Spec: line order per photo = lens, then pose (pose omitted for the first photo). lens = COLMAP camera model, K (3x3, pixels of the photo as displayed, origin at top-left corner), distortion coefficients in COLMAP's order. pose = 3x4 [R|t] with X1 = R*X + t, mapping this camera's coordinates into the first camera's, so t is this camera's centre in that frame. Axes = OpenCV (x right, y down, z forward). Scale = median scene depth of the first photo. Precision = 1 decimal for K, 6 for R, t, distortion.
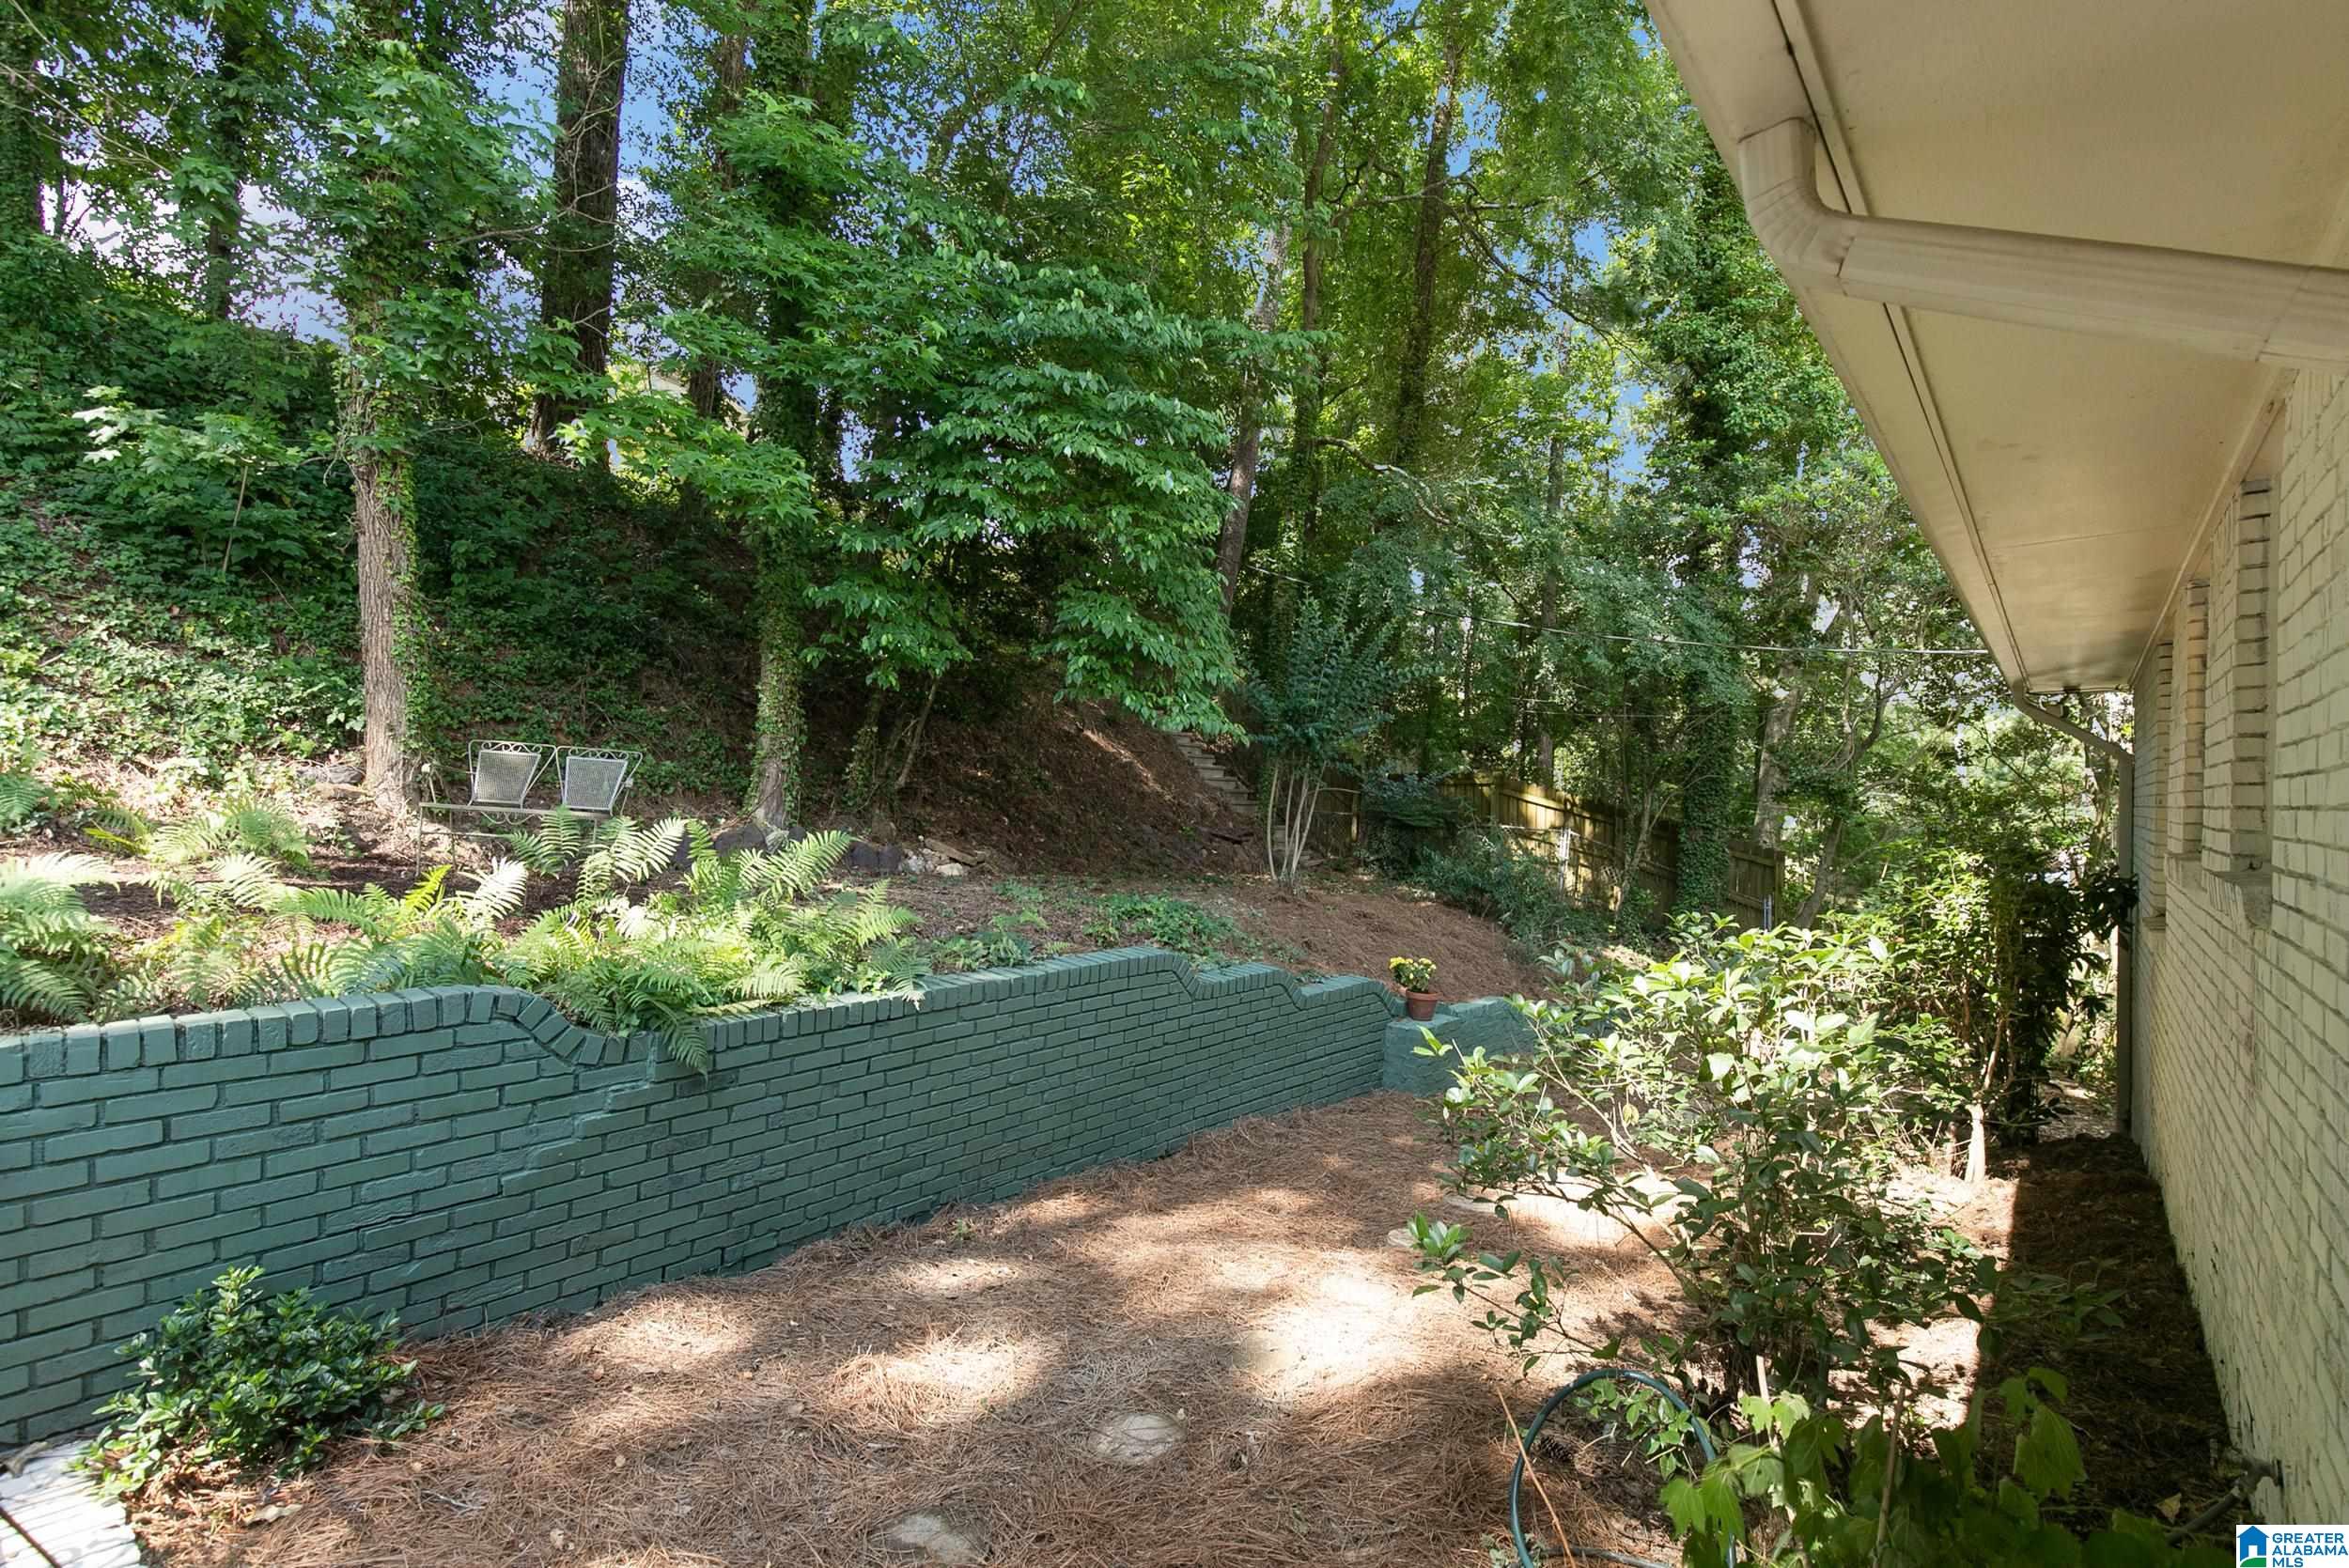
lens RADIAL K [[1083.4, 0, 1177.0], [0, 1083.4, 797.3], [0, 0, 1]] dist [0.002076, 0.001101]
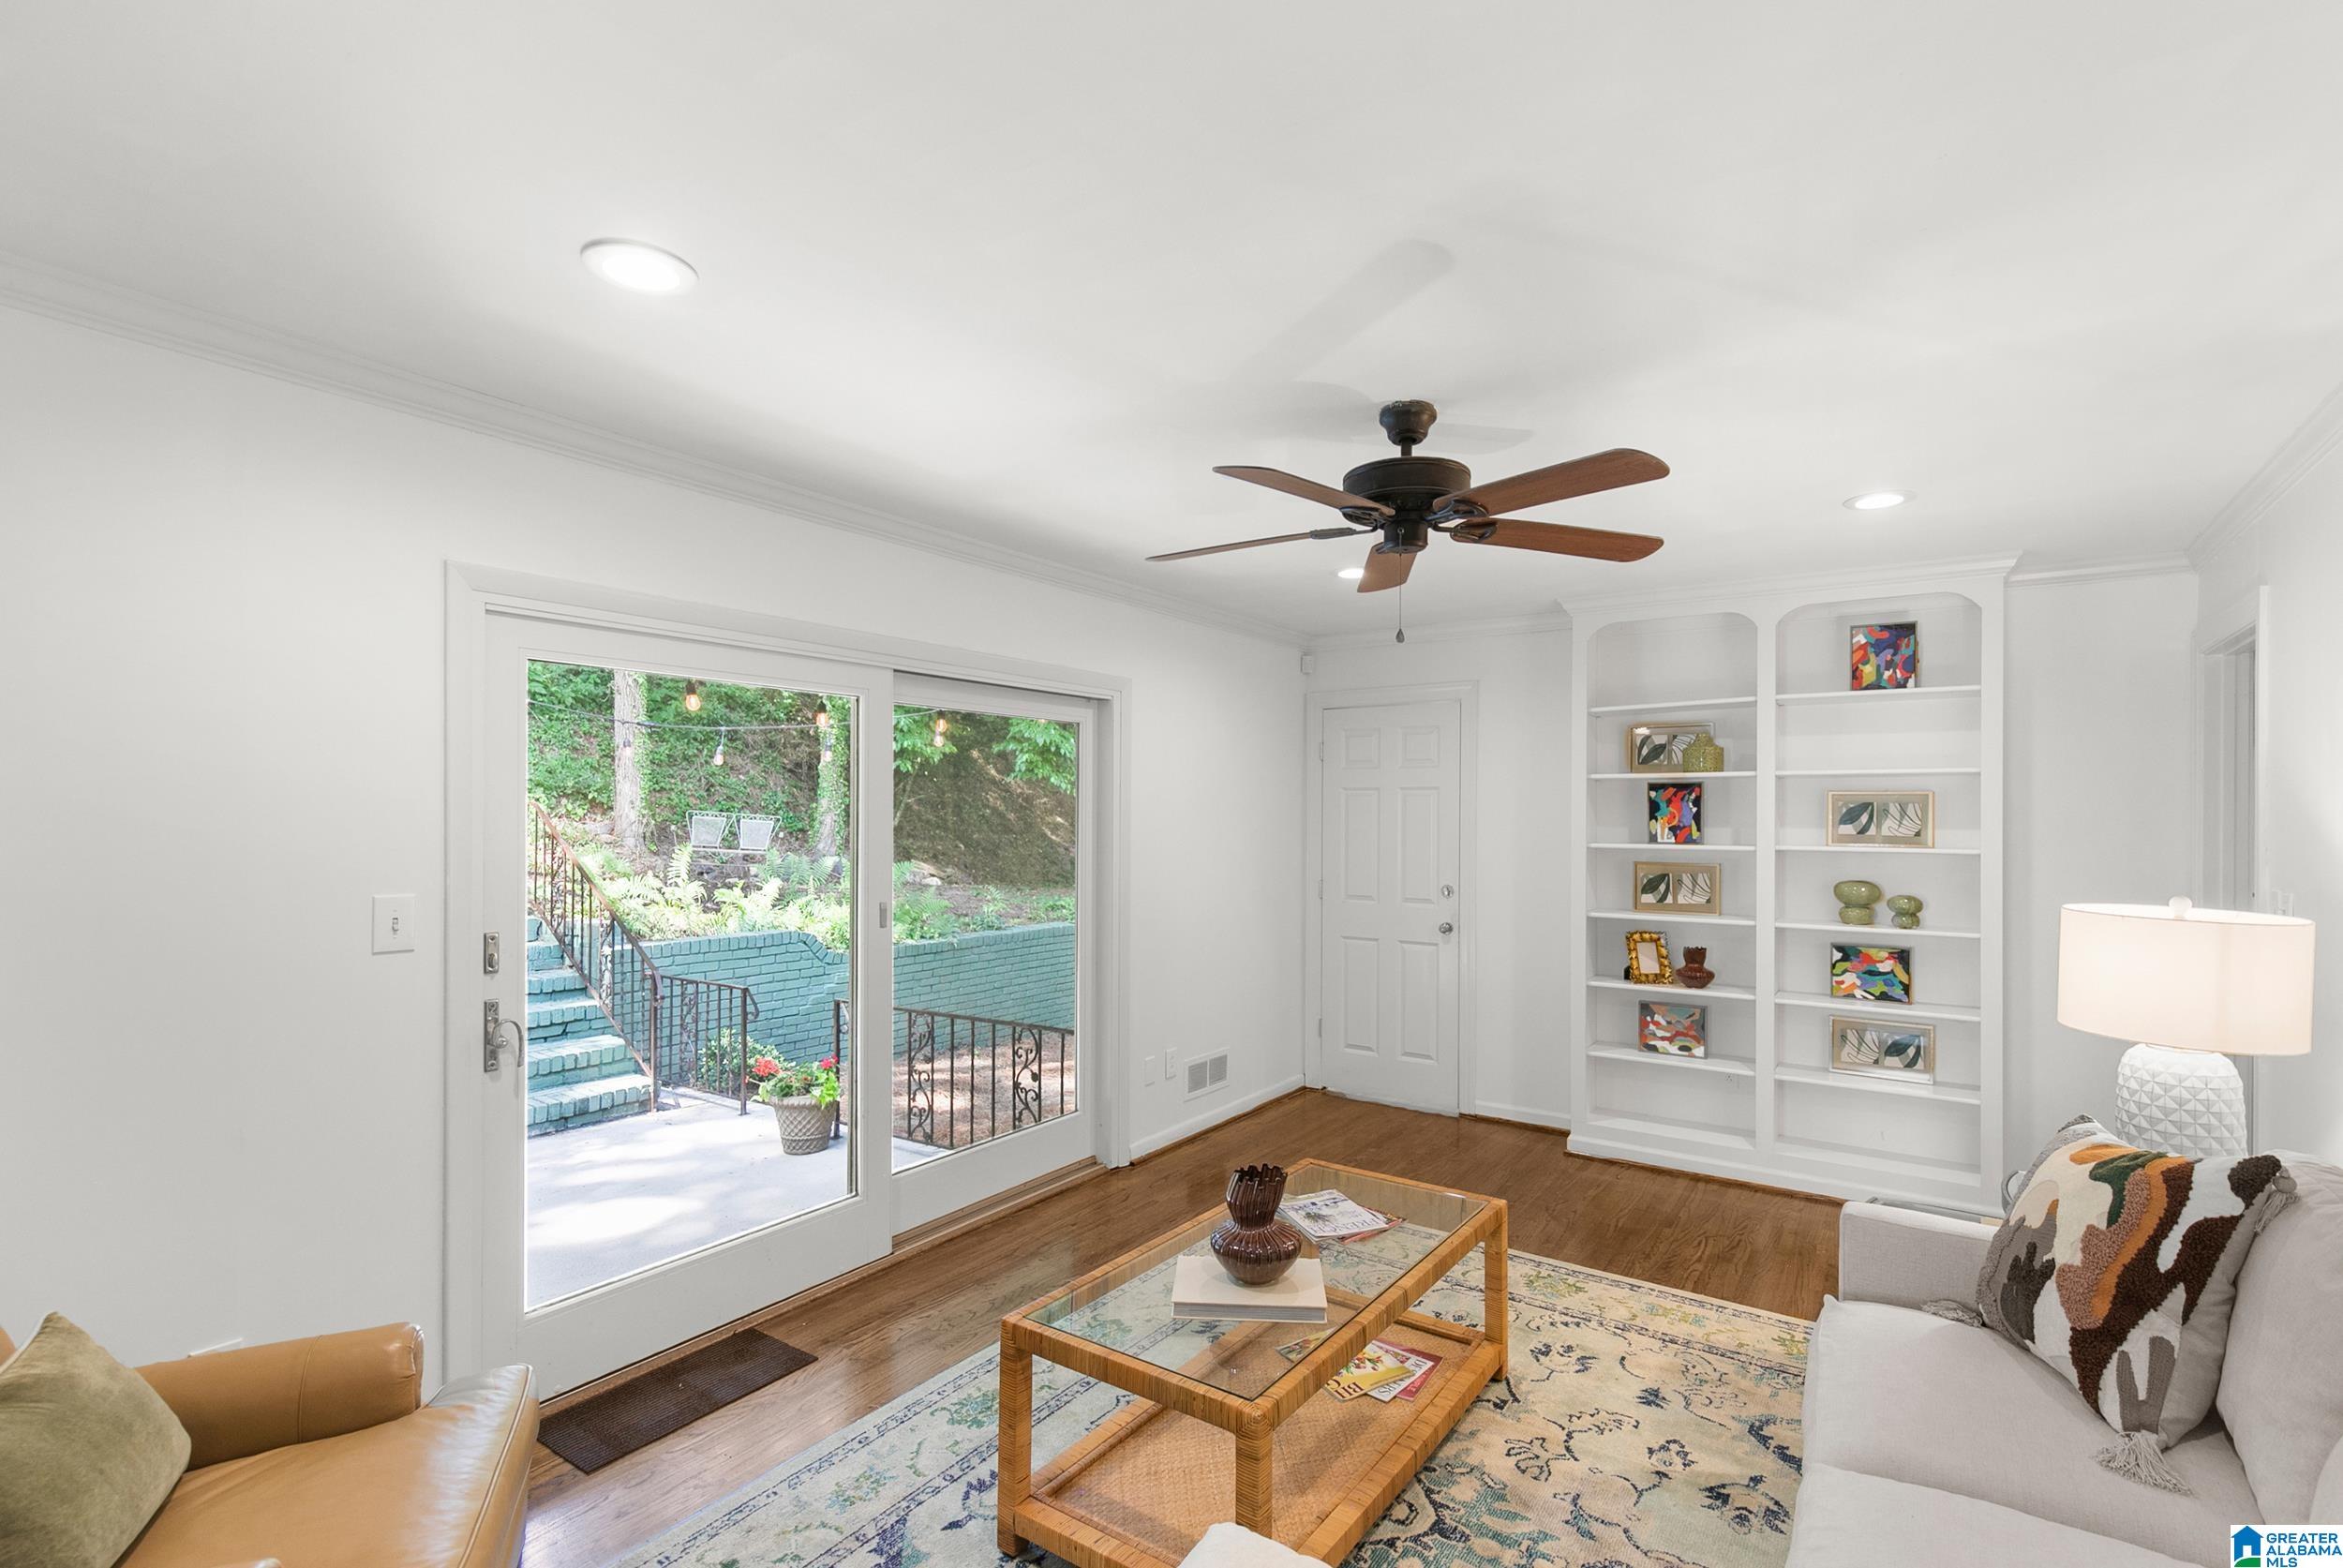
lens RADIAL K [[1085.3, 0, 1177.6], [0, 1085.3, 798.5], [0, 0, 1]] dist [0.001452, -0.000260]
pose [[0.996942, 0.004463, 0.078021, 0.024895], [-0.003814, 0.999957, -0.008469, -0.068916], [-0.078055, 0.008146, 0.996916, -1.006255]]
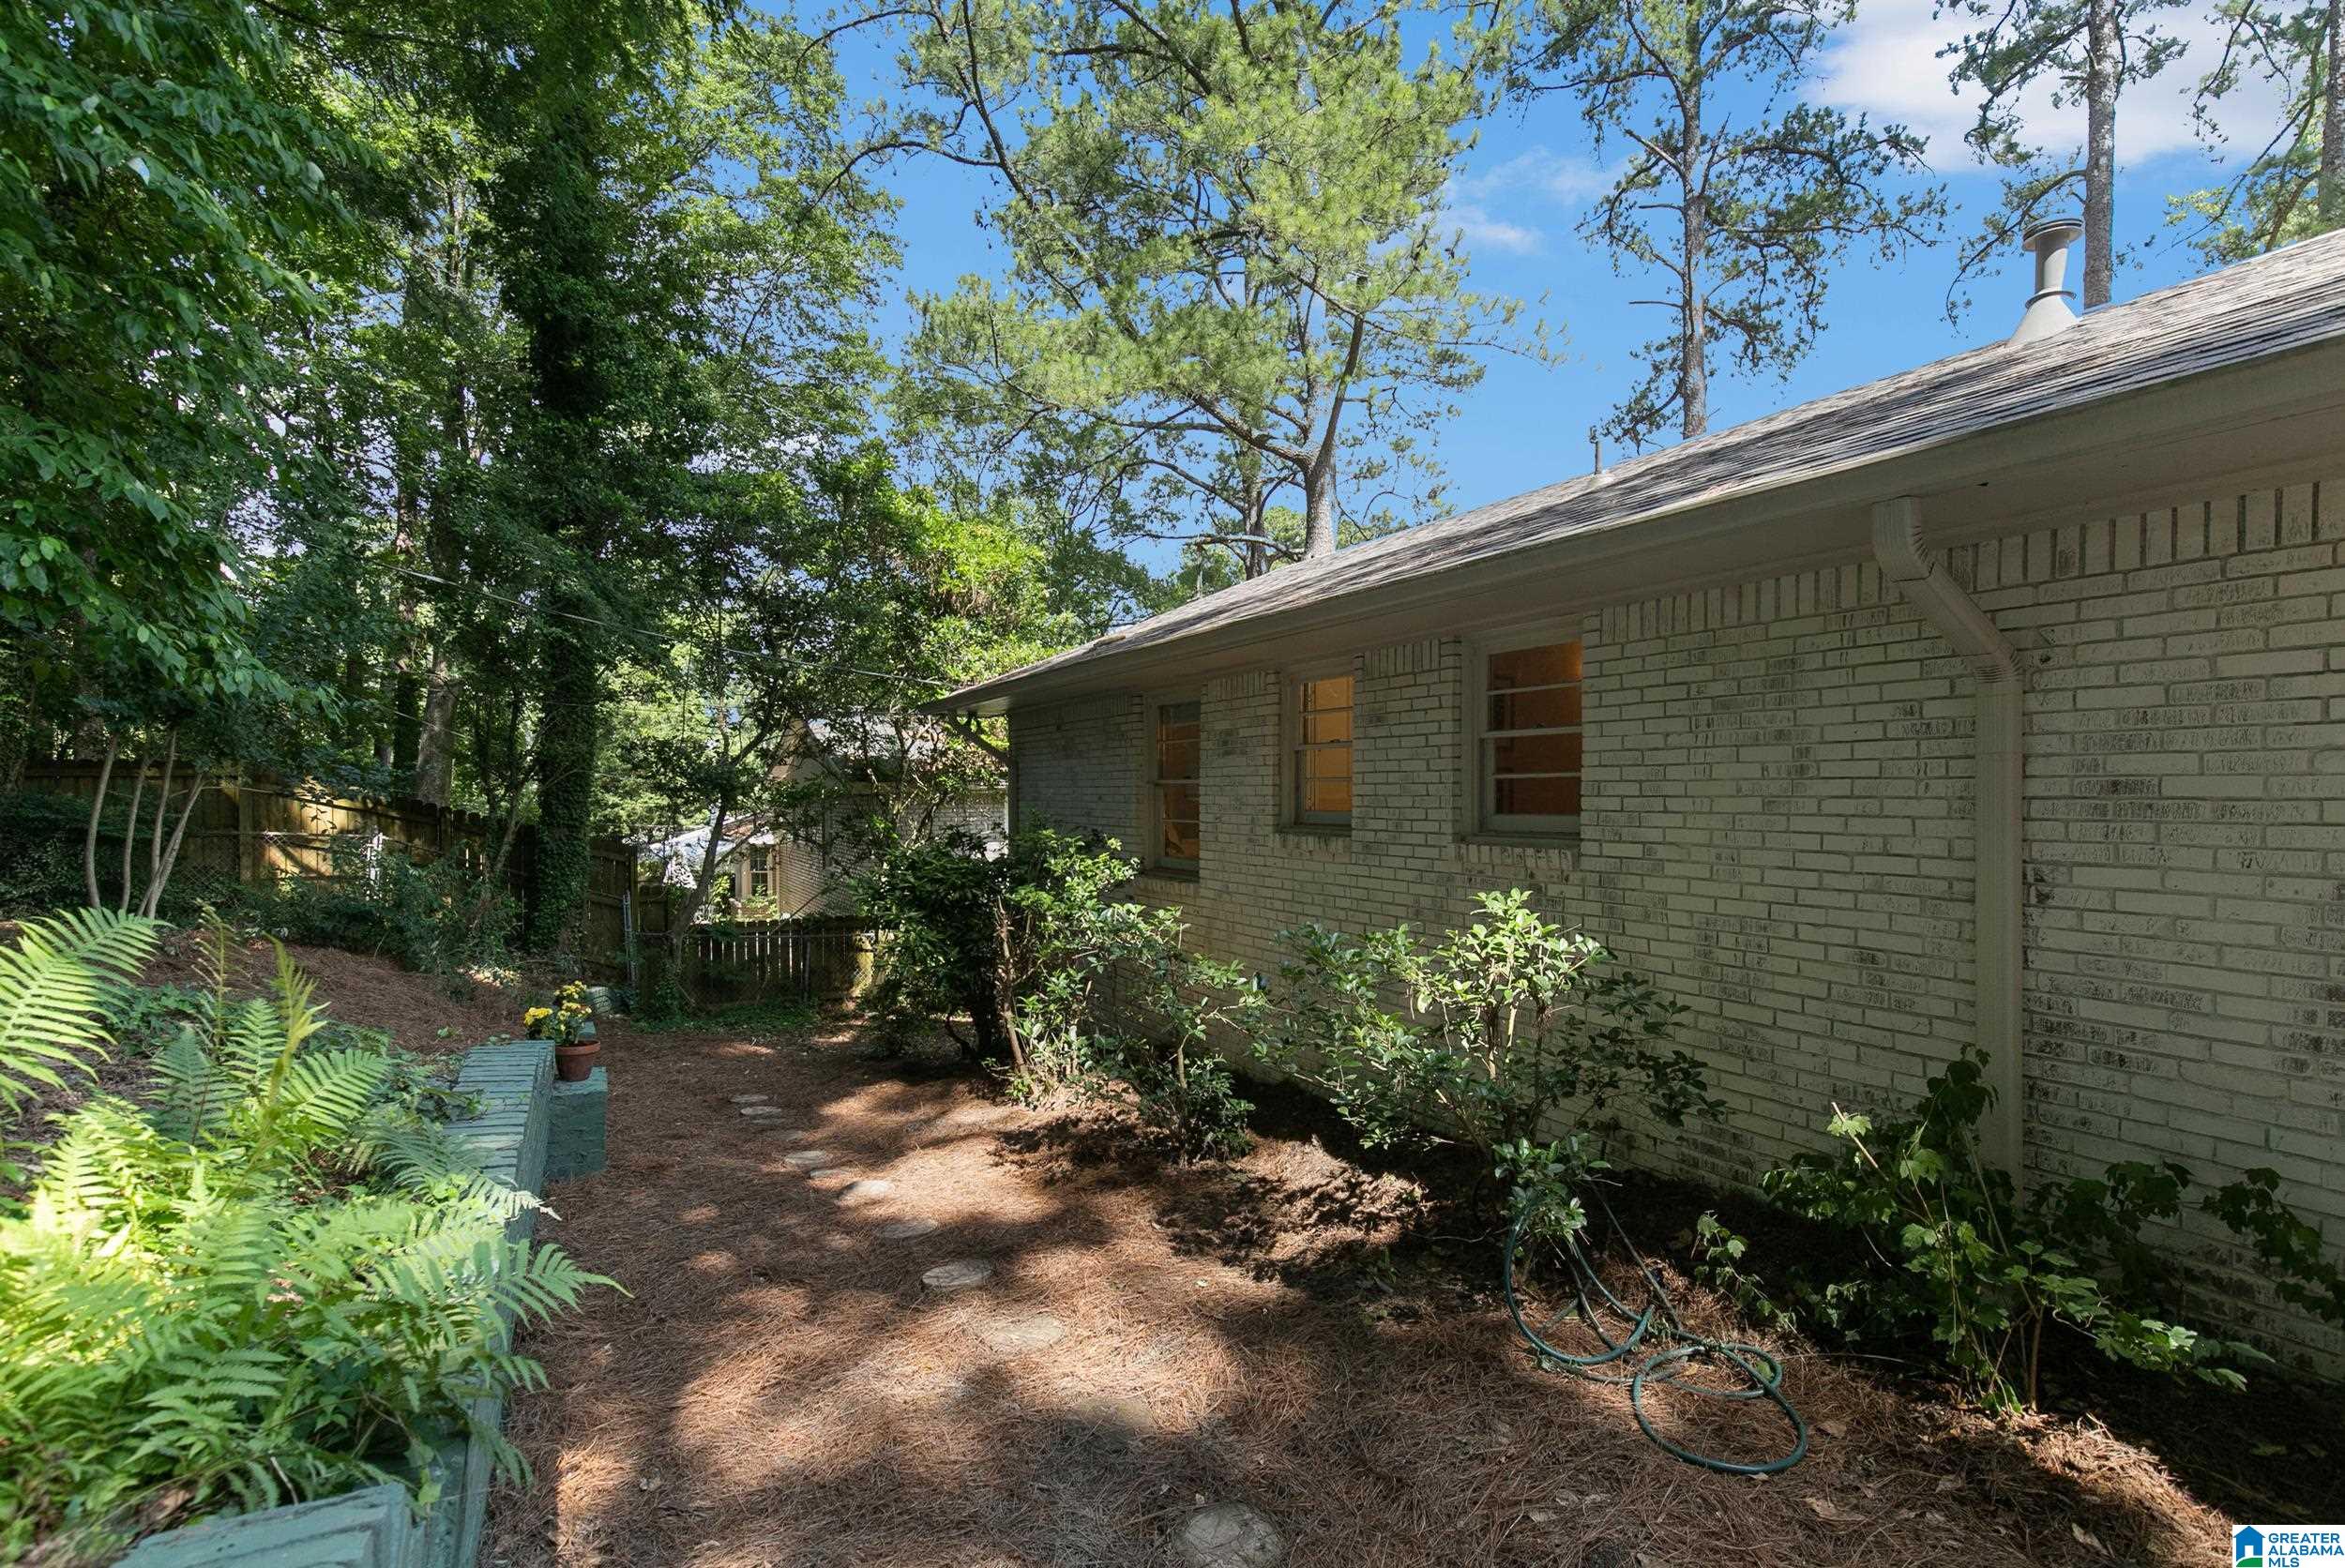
lens RADIAL K [[1081.5, 0, 1175.0], [0, 1081.5, 797.2], [0, 0, 1]] dist [0.002076, 0.001101]
pose [[0.353447, -0.009322, 0.935408, -0.568166], [-0.001960, 0.999941, 0.010706, -0.022807], [-0.935452, -0.005618, 0.353408, 0.454975]]
